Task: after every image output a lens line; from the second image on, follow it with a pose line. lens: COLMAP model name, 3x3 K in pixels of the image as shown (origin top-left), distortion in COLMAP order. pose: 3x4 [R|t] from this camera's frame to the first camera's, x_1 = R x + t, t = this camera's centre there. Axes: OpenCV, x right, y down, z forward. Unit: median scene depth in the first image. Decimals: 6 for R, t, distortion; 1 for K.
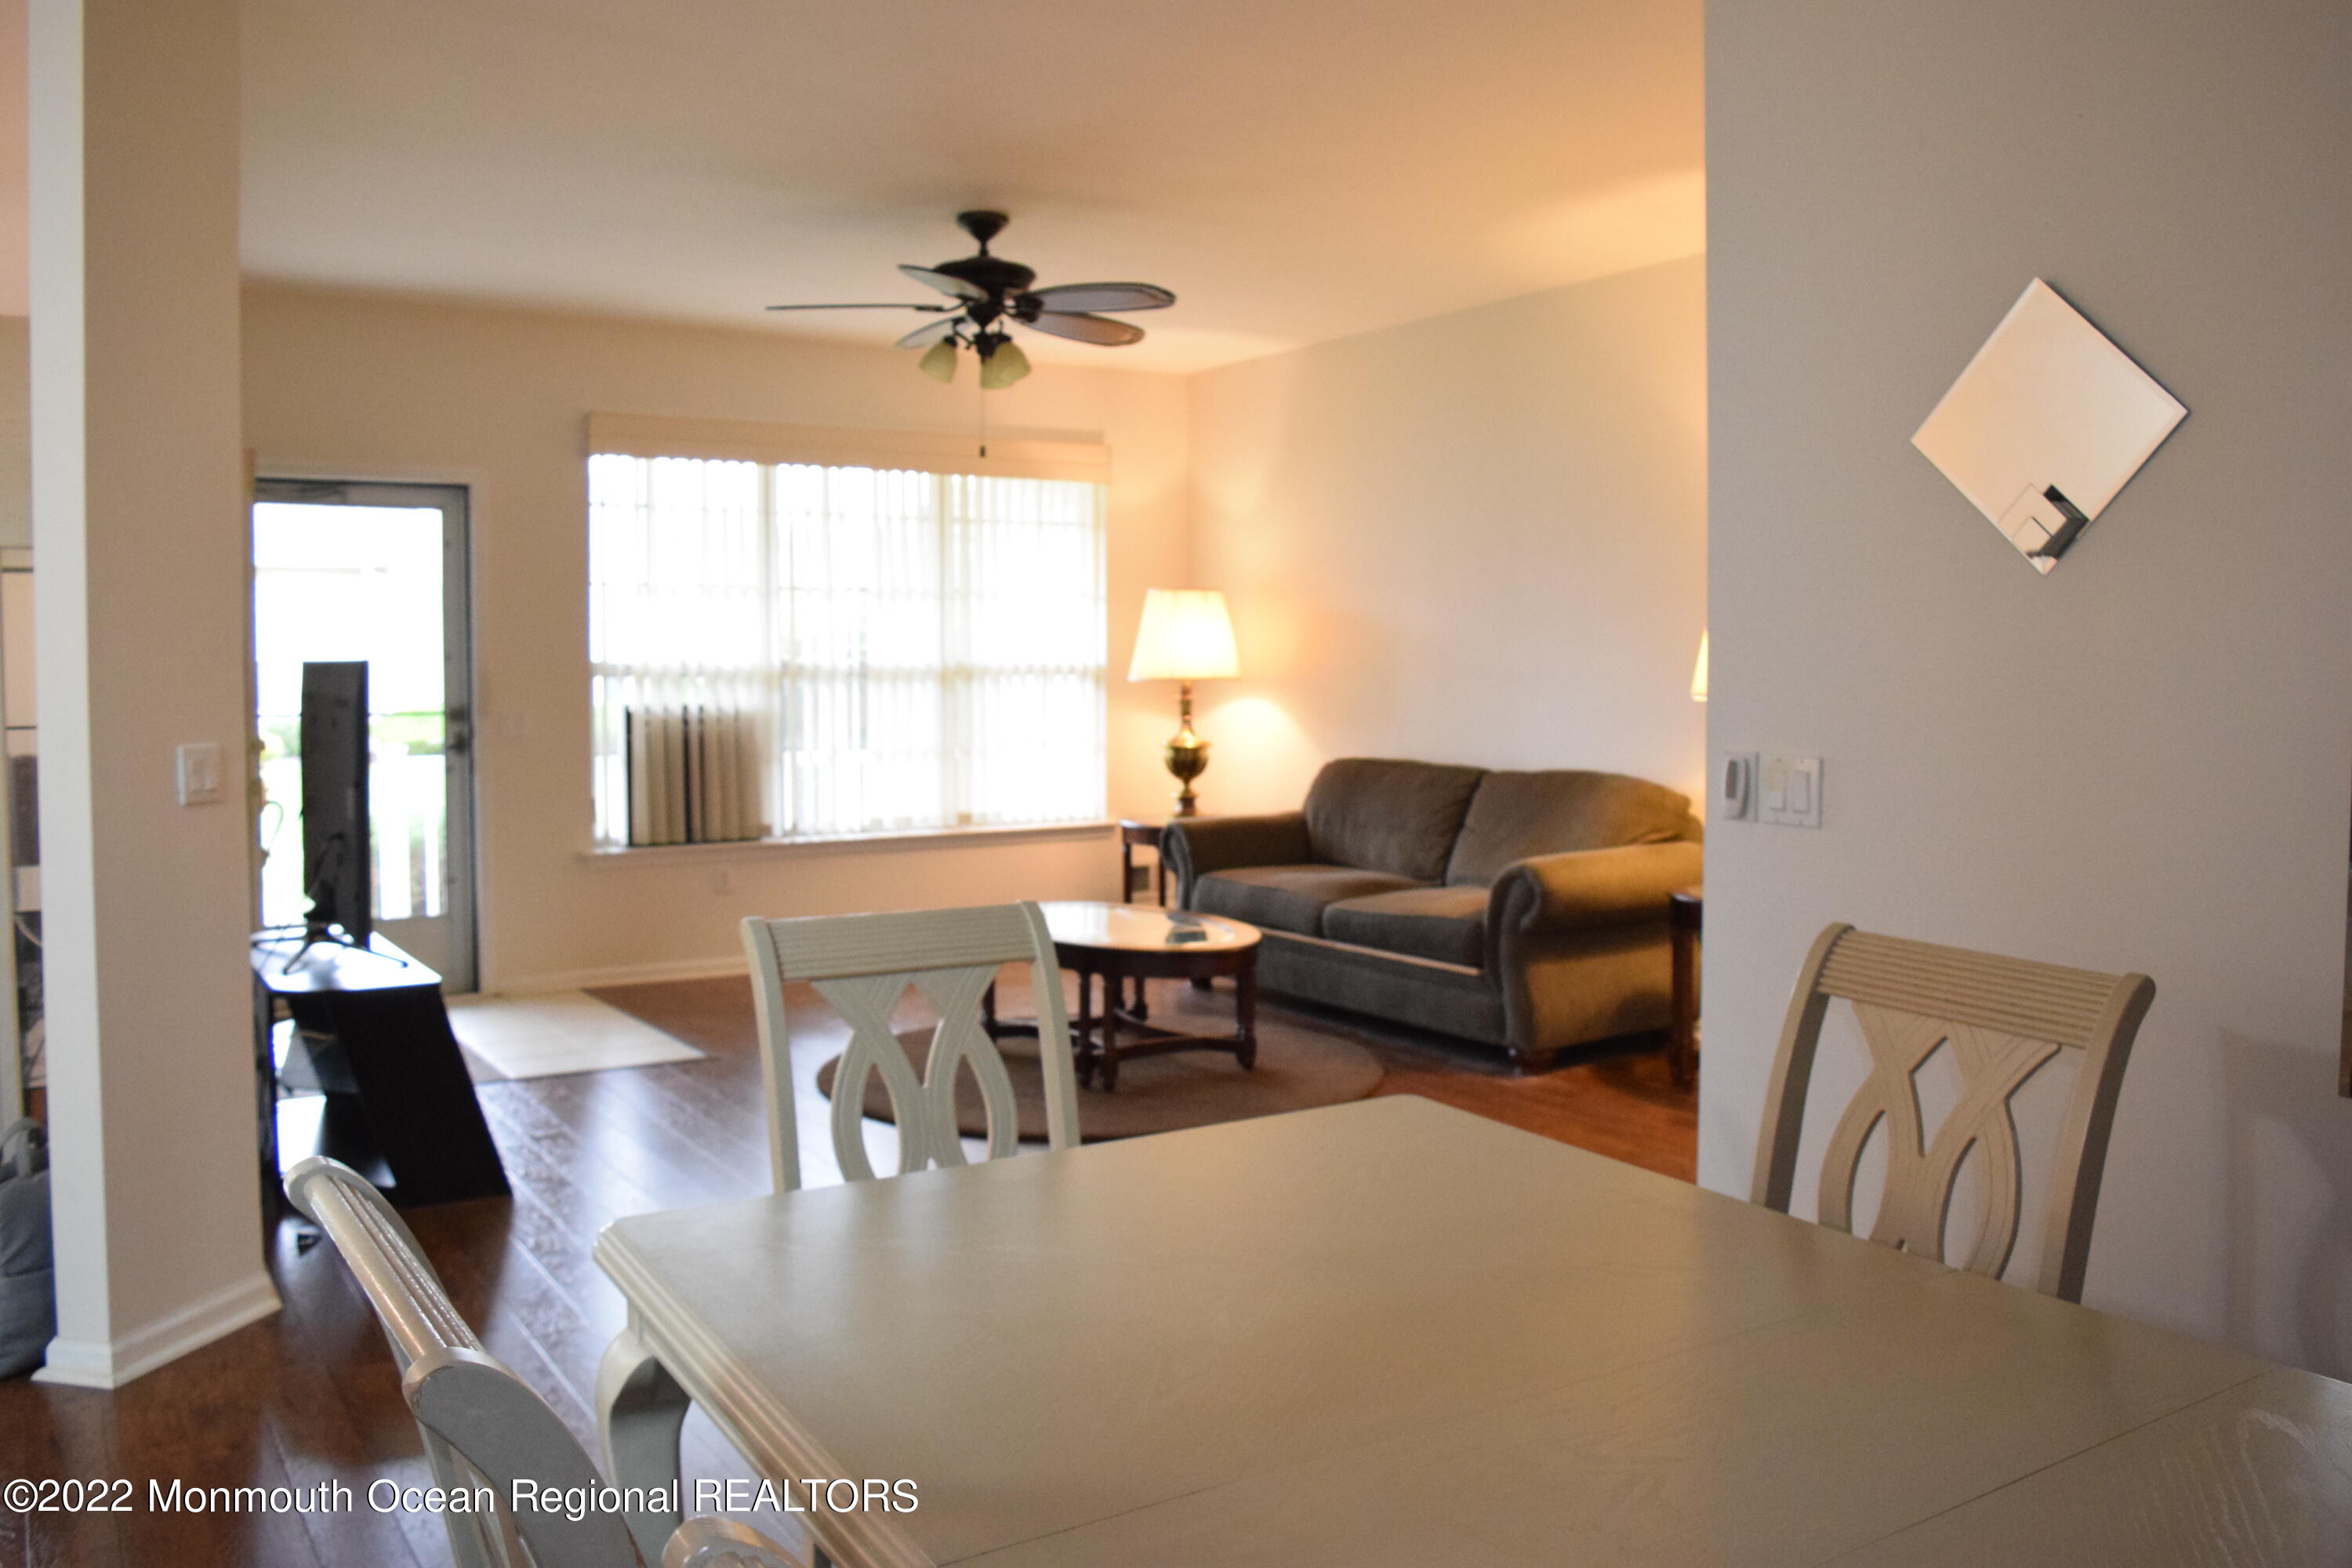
lens RADIAL K [[1828.5, 0, 1184.9], [0, 1828.5, 785.2], [0, 0, 1]] dist [-0.089821, 0.010864]
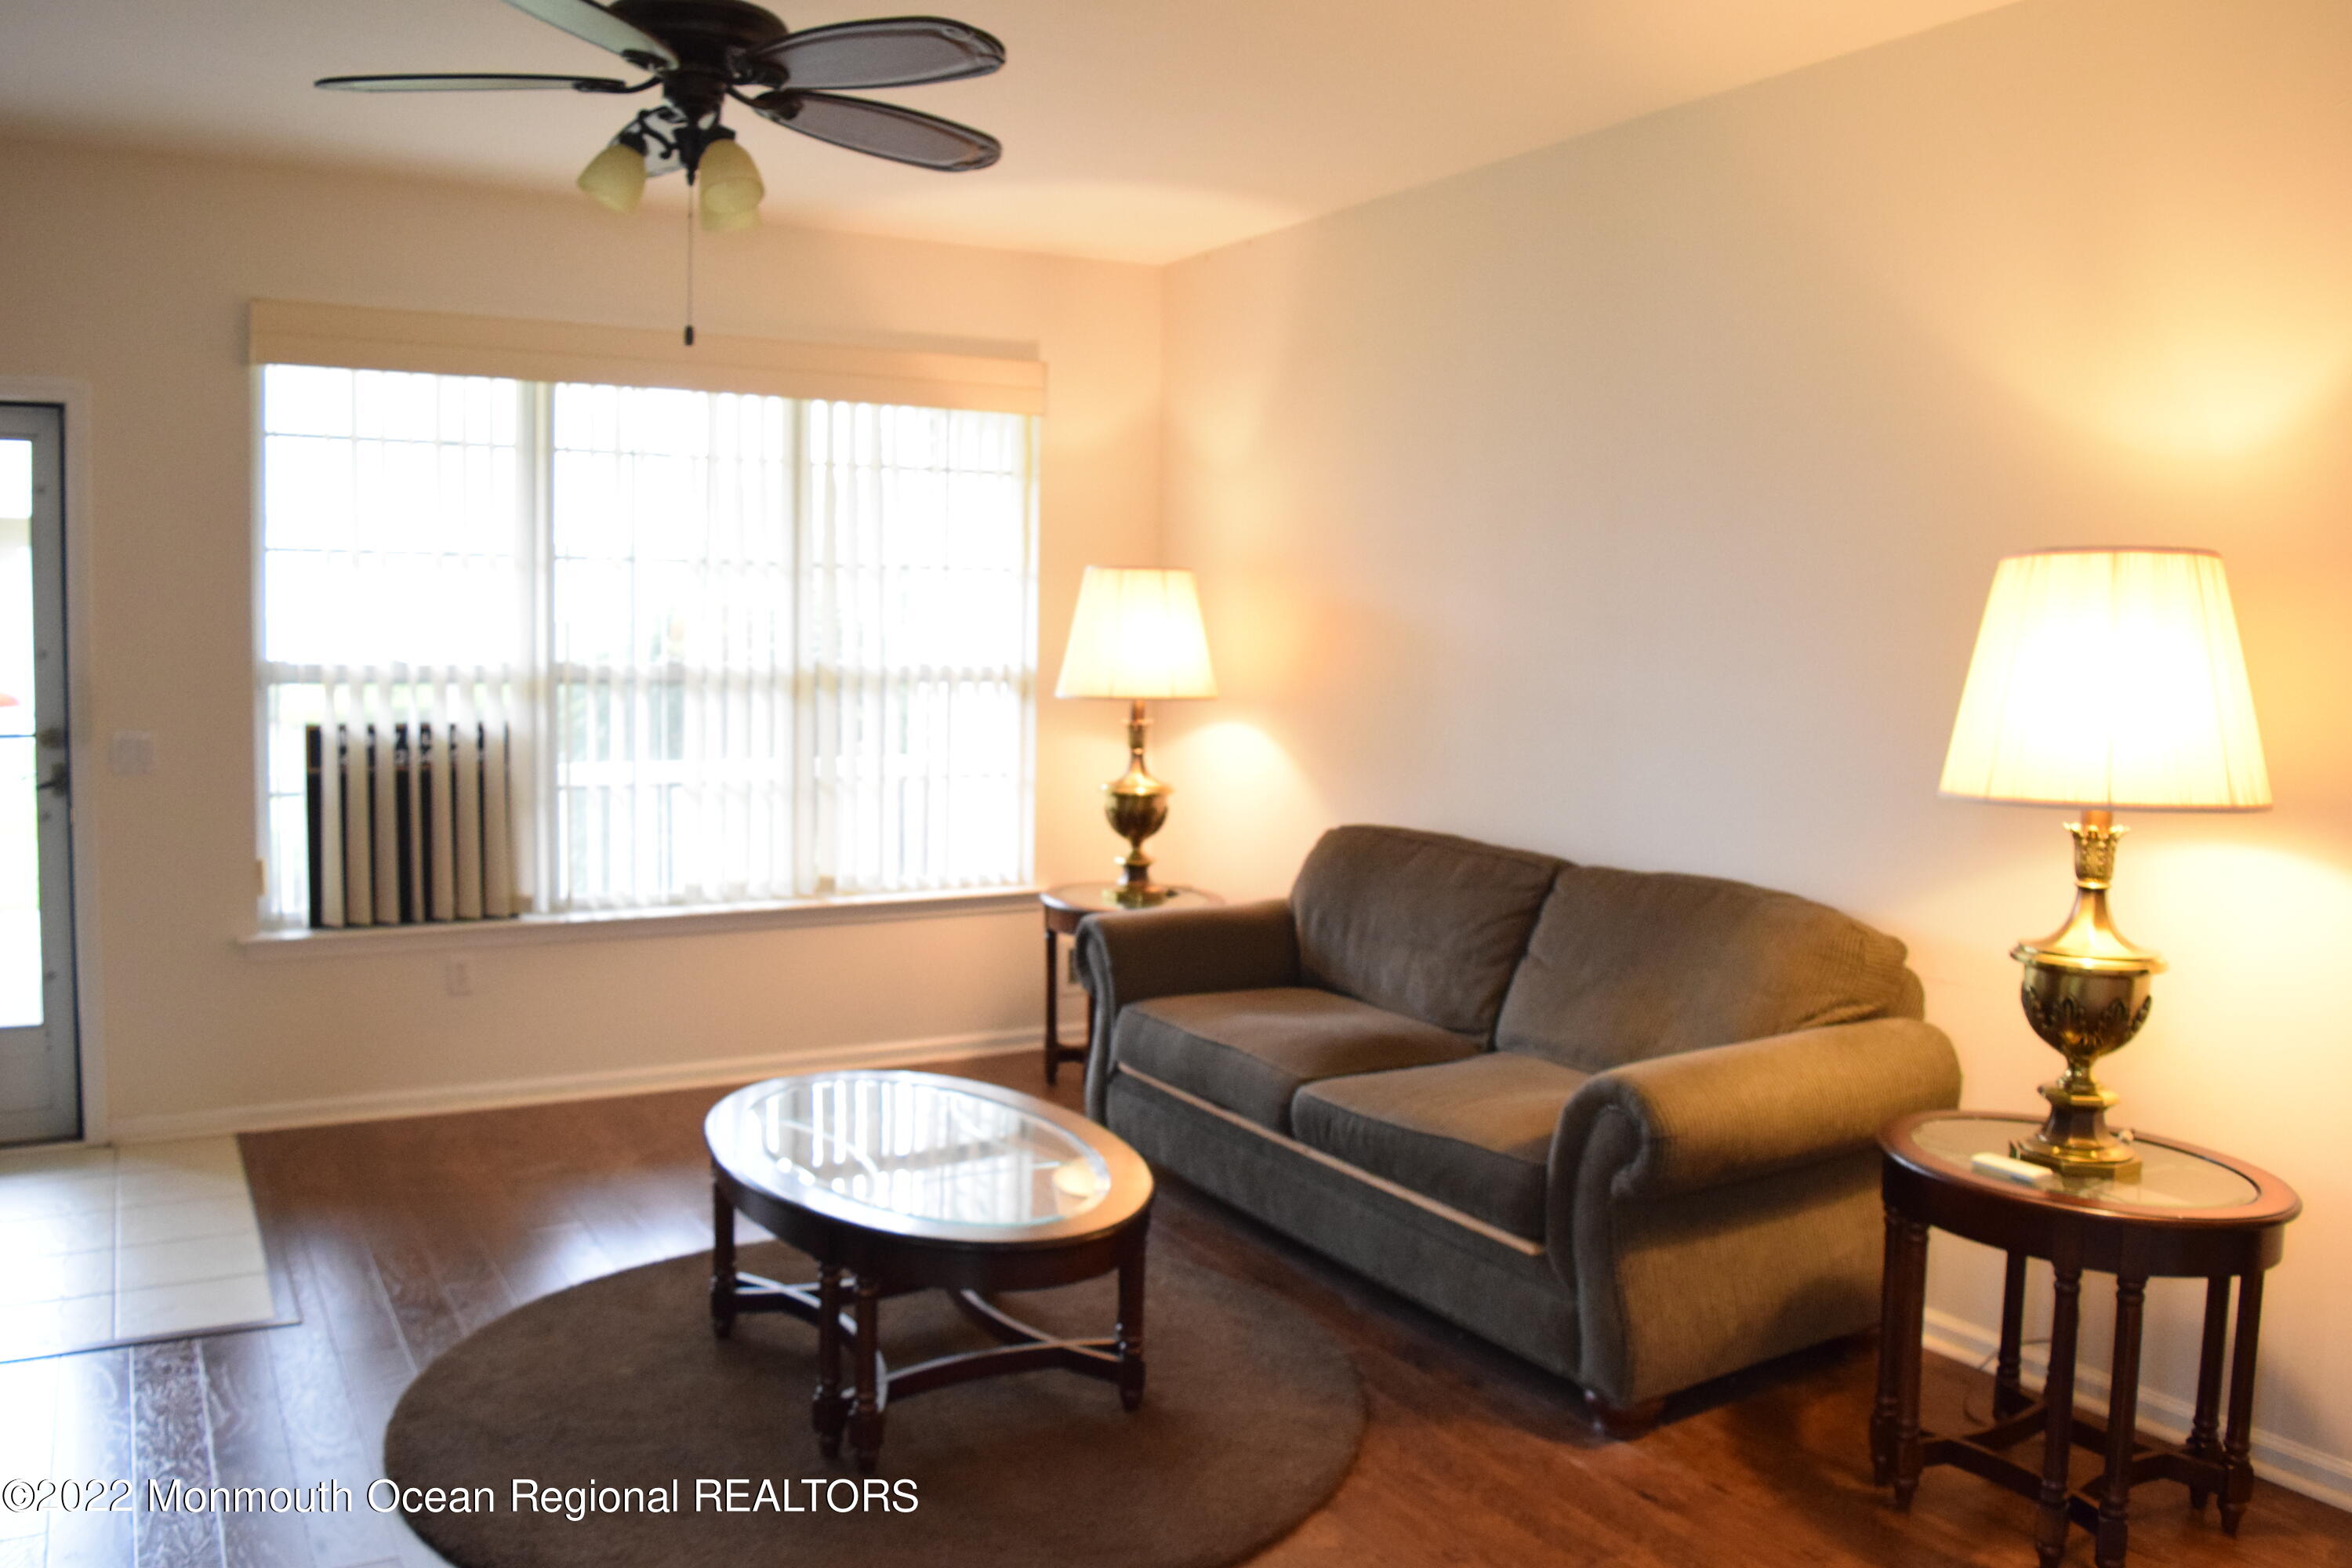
lens RADIAL K [[1828.5, 0, 1171.5], [0, 1828.5, 775.9], [0, 0, 1]] dist [-0.089821, 0.010864]
pose [[0.998109, 0.023017, -0.056992, 0.059315], [-0.022104, 0.999618, 0.016598, -0.043333], [0.057352, -0.015307, 0.998237, 0.334668]]
